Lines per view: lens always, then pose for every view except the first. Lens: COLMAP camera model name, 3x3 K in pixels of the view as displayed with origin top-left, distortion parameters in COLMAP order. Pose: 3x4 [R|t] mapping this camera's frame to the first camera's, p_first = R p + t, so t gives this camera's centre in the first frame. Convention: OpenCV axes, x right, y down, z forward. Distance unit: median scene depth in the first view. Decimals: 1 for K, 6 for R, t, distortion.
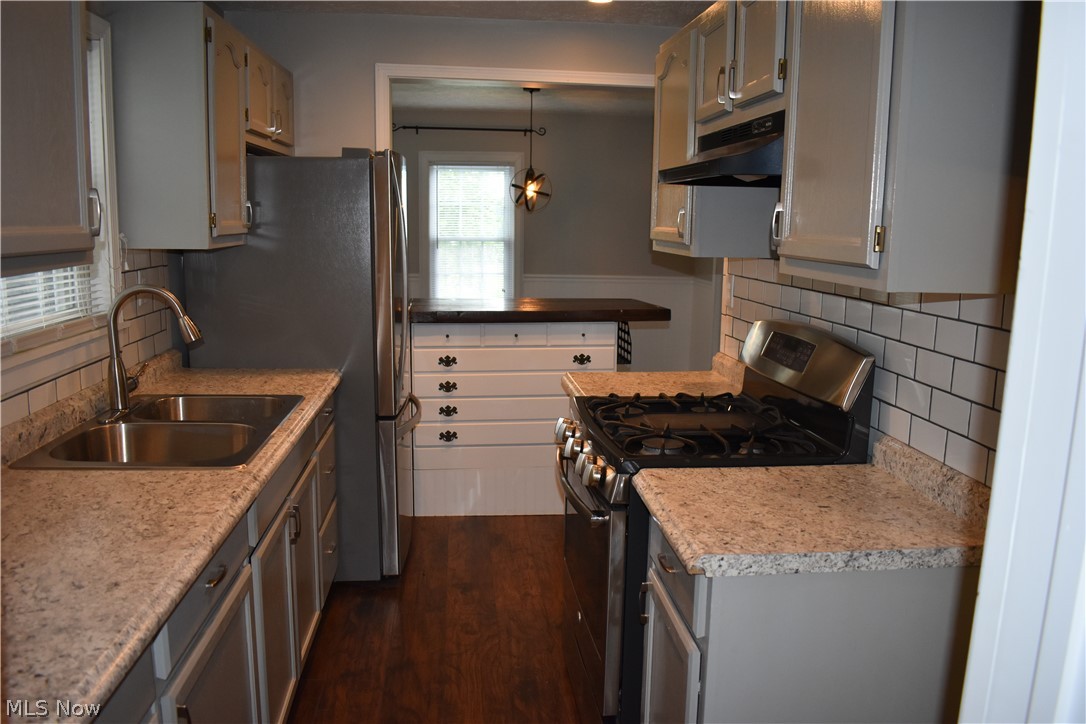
lens RADIAL K [[850.5, 0, 543.0], [0, 850.5, 362.0], [0, 0, 1]] dist [-0.091306, 0.011721]
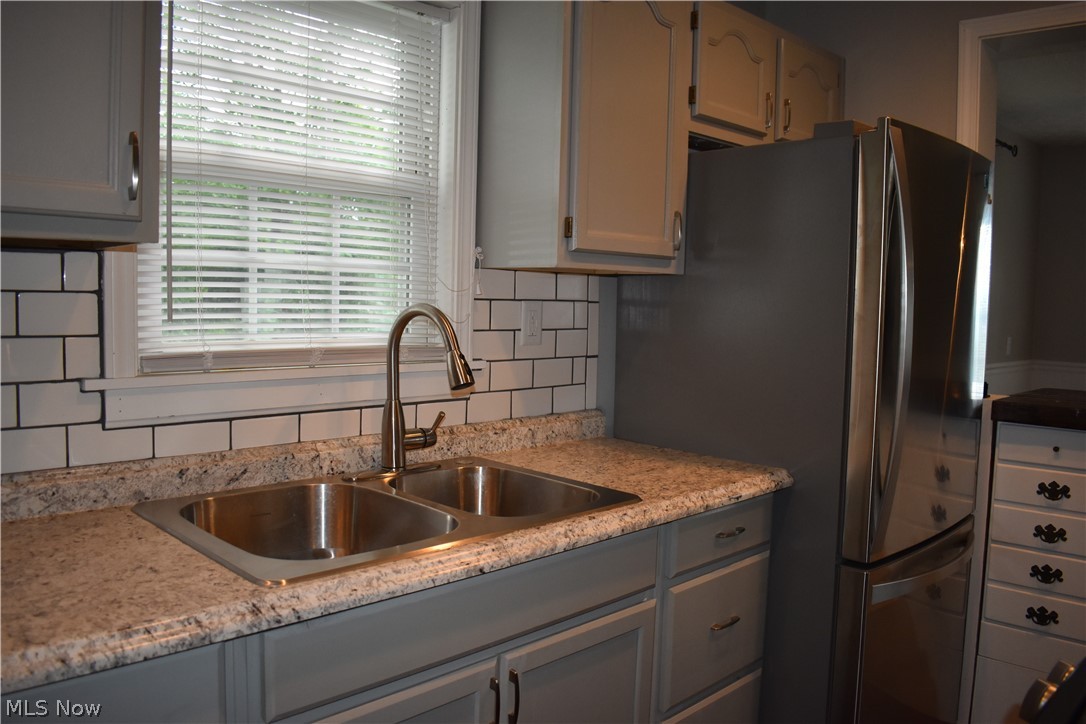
lens RADIAL K [[850.5, 0, 543.0], [0, 850.5, 362.0], [0, 0, 1]] dist [-0.091306, 0.011721]
pose [[0.641951, 0.057101, -0.764616, 0.164802], [-0.142817, 0.988676, -0.046071, -0.022730], [0.753327, 0.138776, 0.642837, 0.612818]]
